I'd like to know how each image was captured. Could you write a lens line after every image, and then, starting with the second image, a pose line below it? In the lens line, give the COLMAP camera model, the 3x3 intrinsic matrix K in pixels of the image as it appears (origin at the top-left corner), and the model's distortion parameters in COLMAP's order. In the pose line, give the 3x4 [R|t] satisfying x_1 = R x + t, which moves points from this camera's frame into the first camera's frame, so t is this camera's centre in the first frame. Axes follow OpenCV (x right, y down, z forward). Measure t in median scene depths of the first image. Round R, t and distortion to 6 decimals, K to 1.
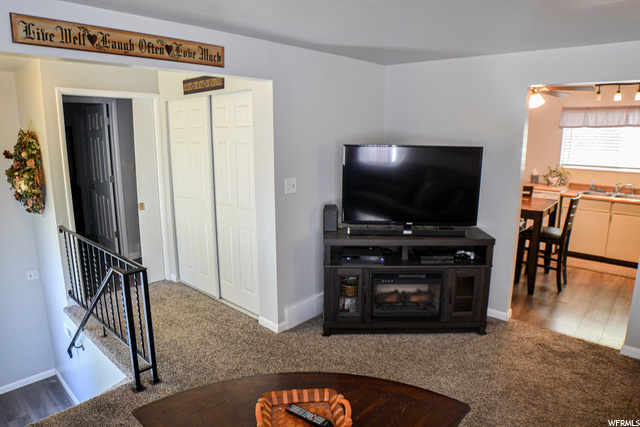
lens RADIAL K [[401.3, 0, 319.1], [0, 401.3, 212.4], [0, 0, 1]] dist [-0.066710, -0.000251]
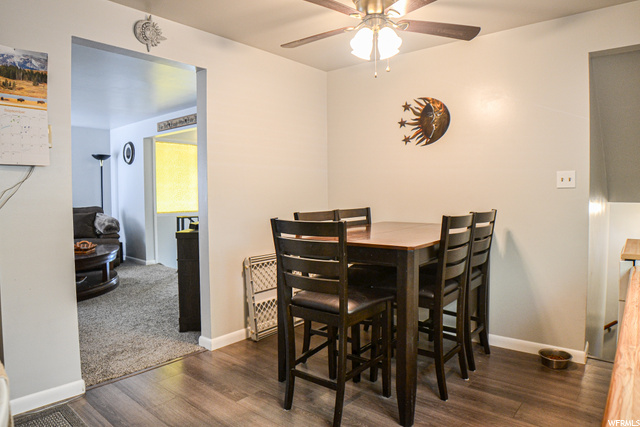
lens RADIAL K [[401.3, 0, 322.6], [0, 401.3, 213.2], [0, 0, 1]] dist [-0.066710, -0.000251]
pose [[0.052823, 0.047489, -0.997474, 2.058905], [-0.190124, 0.981076, 0.036640, -0.126475], [0.980338, 0.187709, 0.060853, 1.796611]]
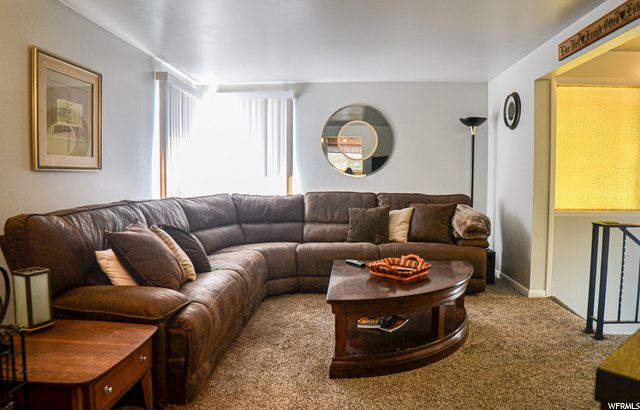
lens RADIAL K [[406.3, 0, 325.2], [0, 406.3, 203.6], [0, 0, 1]] dist [-0.088556, 0.014503]
pose [[-0.777036, 0.036783, -0.628381, 0.915871], [-0.121155, 0.970885, 0.206649, -0.042413], [0.617687, 0.236705, -0.749956, 1.436630]]
